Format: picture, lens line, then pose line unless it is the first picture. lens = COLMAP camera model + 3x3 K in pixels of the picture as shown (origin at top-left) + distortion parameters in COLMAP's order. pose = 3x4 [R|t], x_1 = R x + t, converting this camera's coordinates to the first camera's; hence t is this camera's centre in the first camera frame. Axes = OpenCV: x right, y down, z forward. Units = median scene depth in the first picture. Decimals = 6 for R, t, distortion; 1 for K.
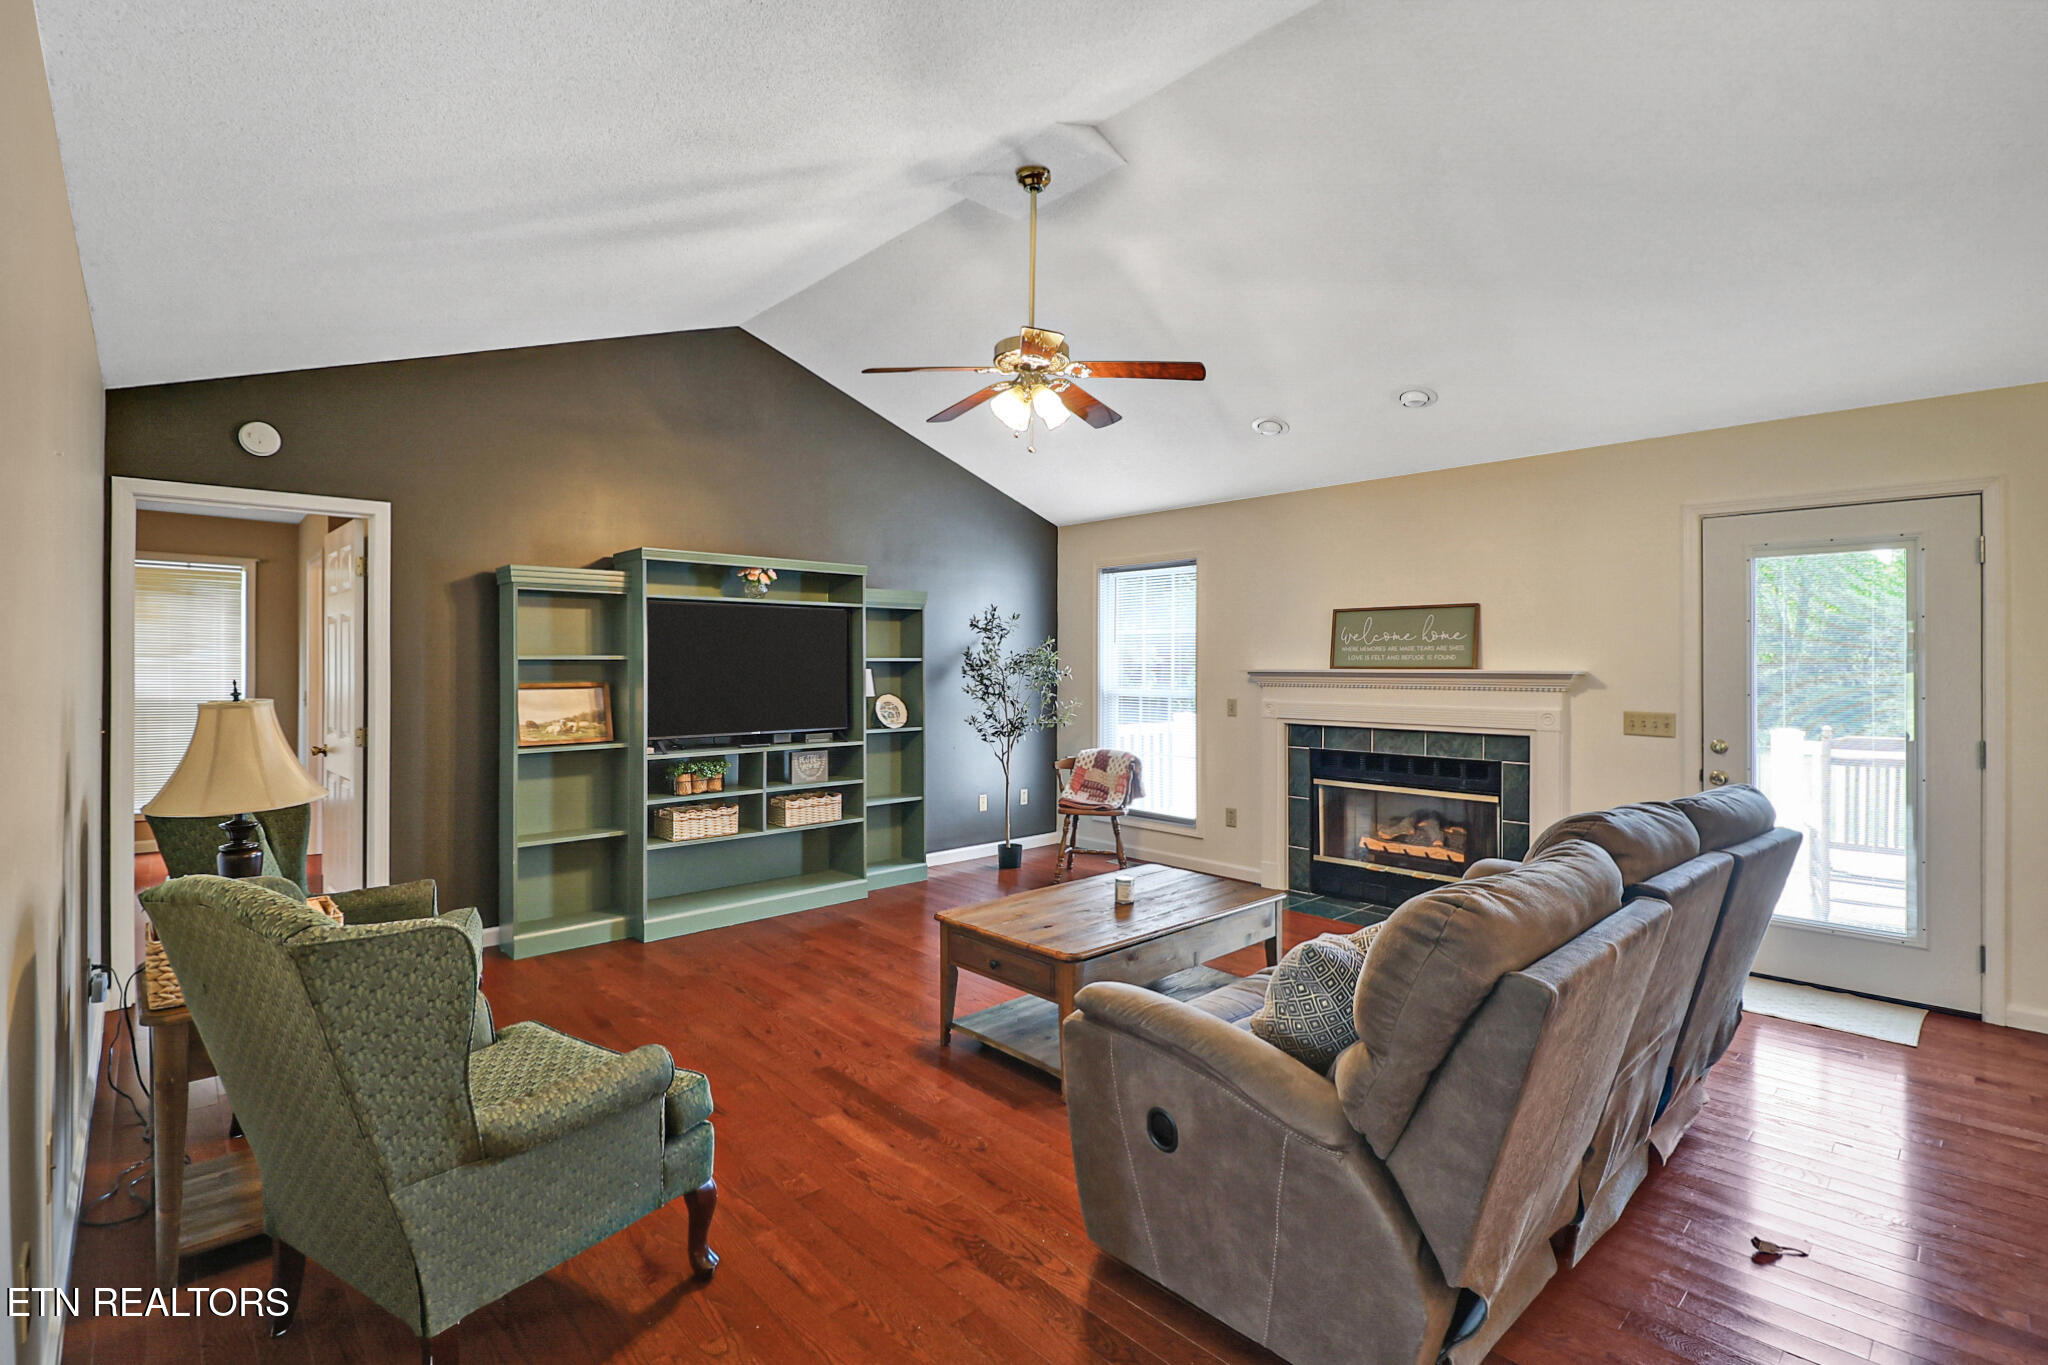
lens RADIAL K [[942.5, 0, 1019.8], [0, 942.5, 664.9], [0, 0, 1]] dist [0.003473, -0.006135]
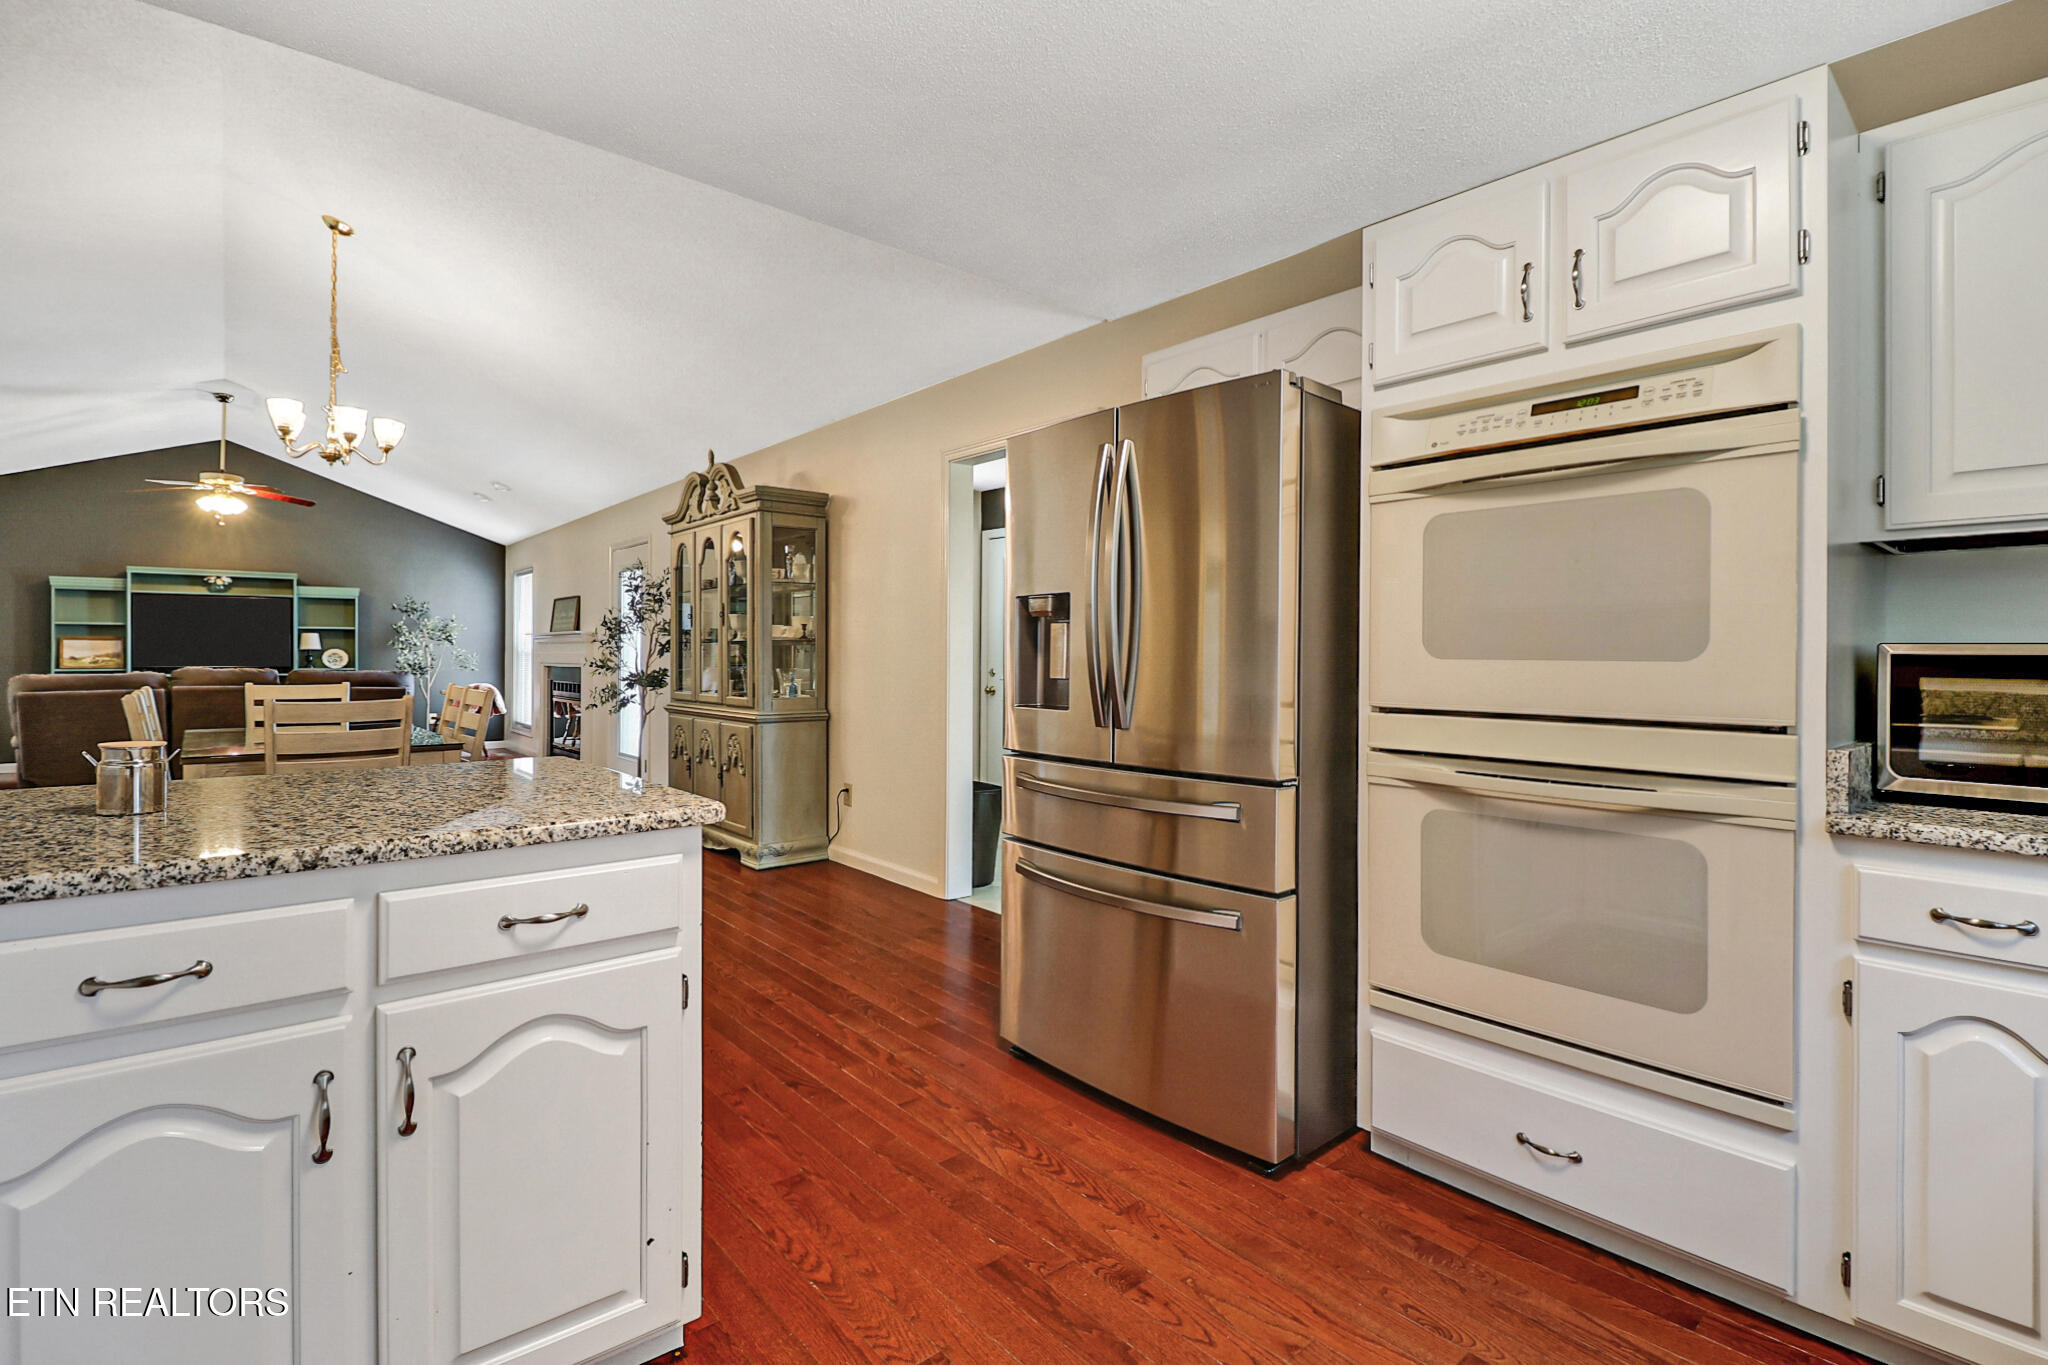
lens RADIAL K [[942.5, 0, 977.3], [0, 942.5, 662.4], [0, 0, 1]] dist [0.003473, -0.006135]
pose [[0.997438, 0.003483, -0.071448, 1.386312], [-0.003157, 0.999984, 0.004679, 0.053358], [0.071463, -0.004442, 0.997433, -0.752871]]
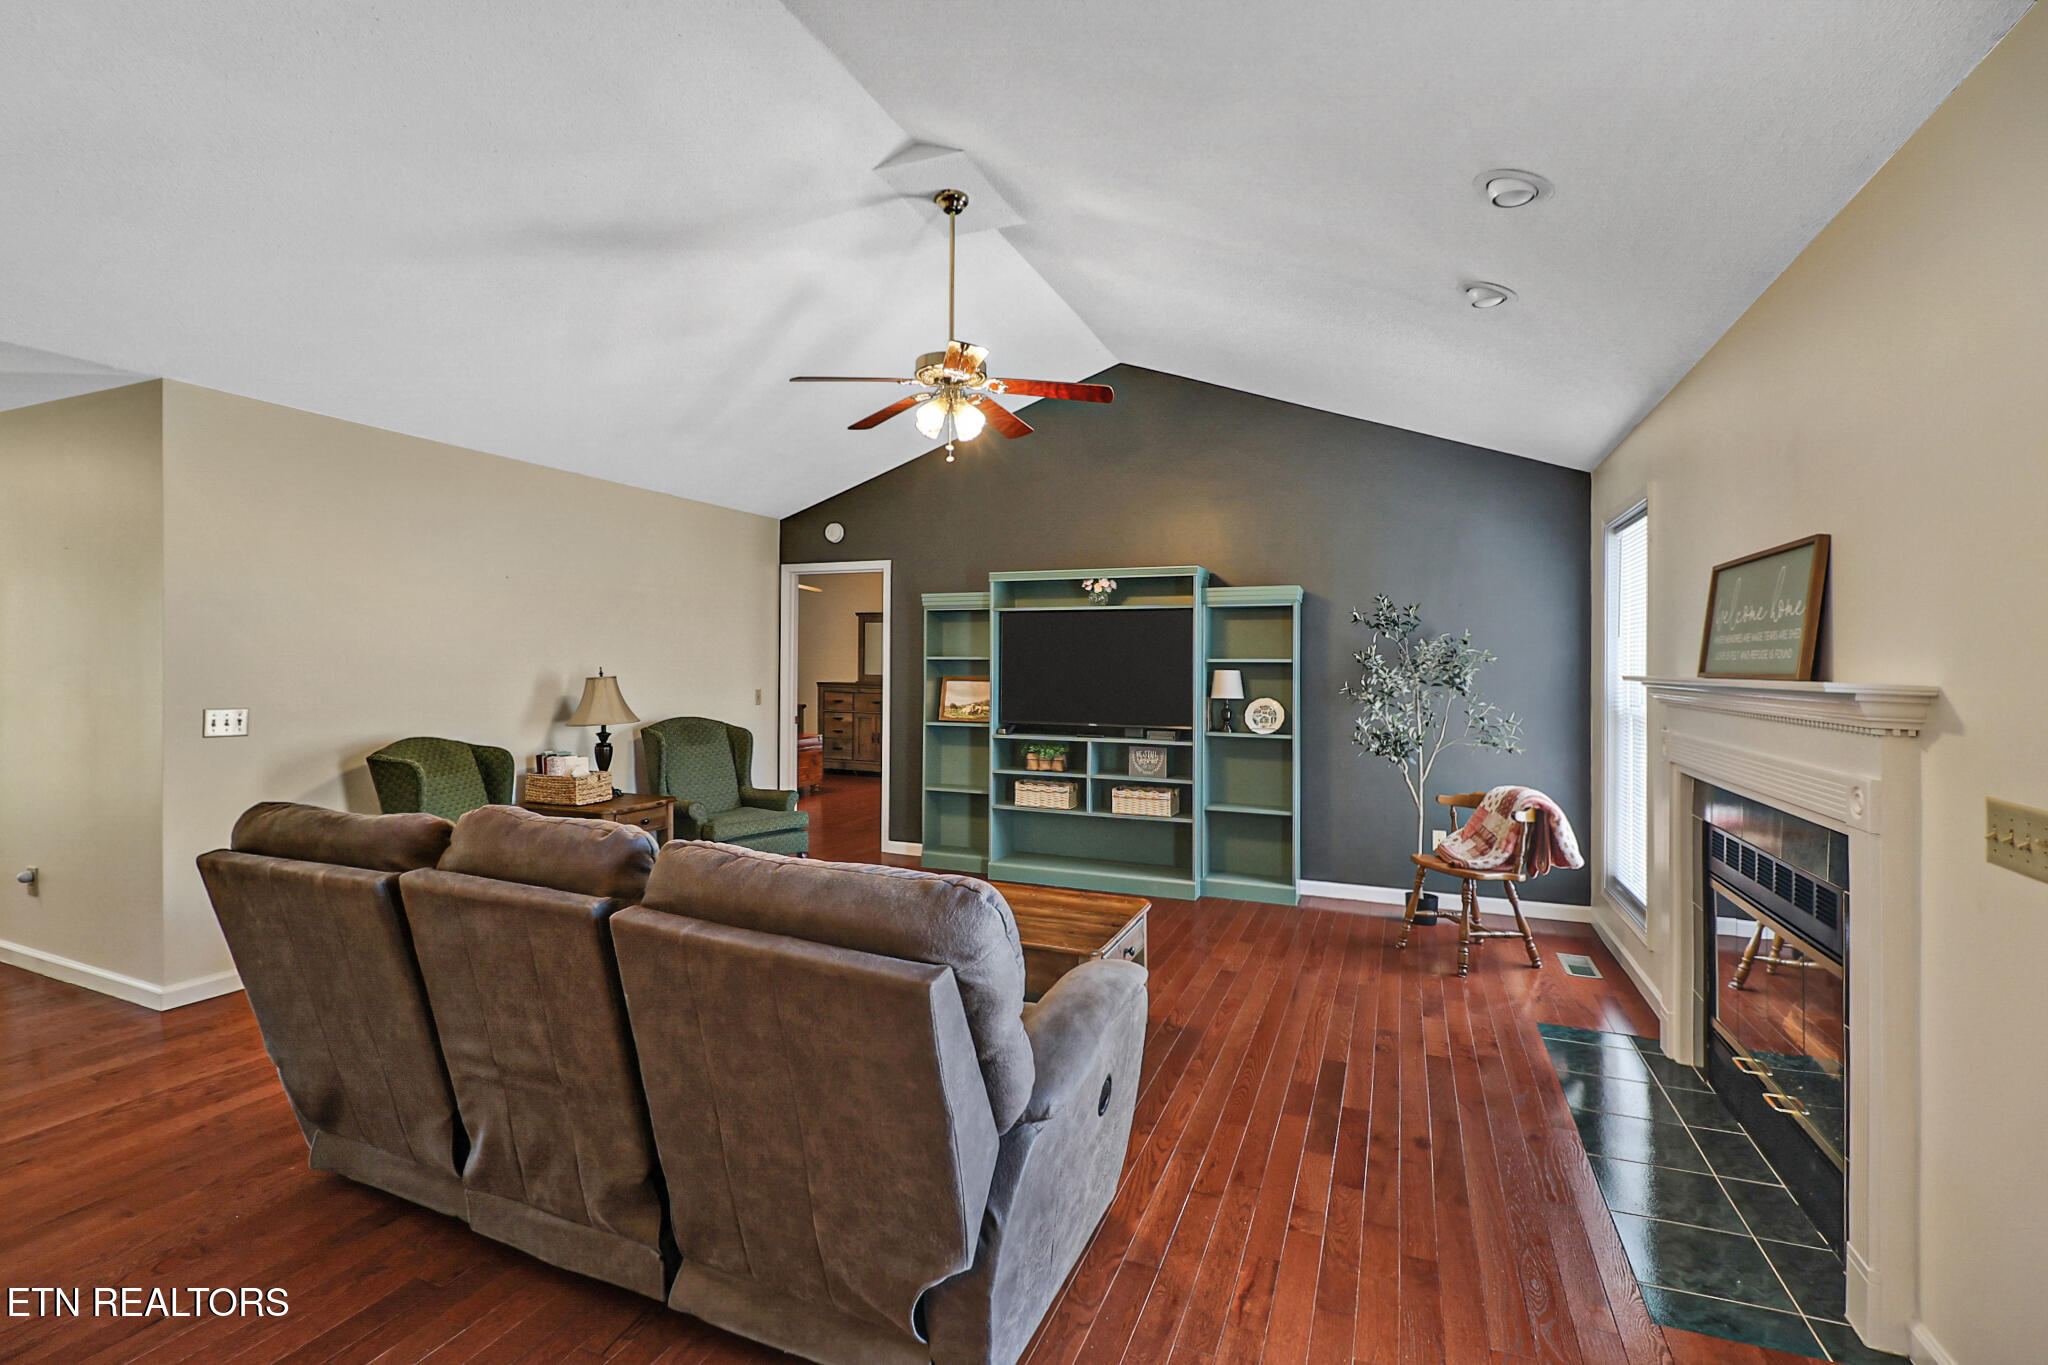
lens RADIAL K [[942.5, 0, 1015.4], [0, 942.5, 664.9], [0, 0, 1]] dist [0.003473, -0.006135]
pose [[0.417824, 0.004103, -0.908519, 0.740073], [-0.014395, 0.999894, -0.002105, 0.003898], [0.908414, 0.013958, 0.417839, 0.460904]]
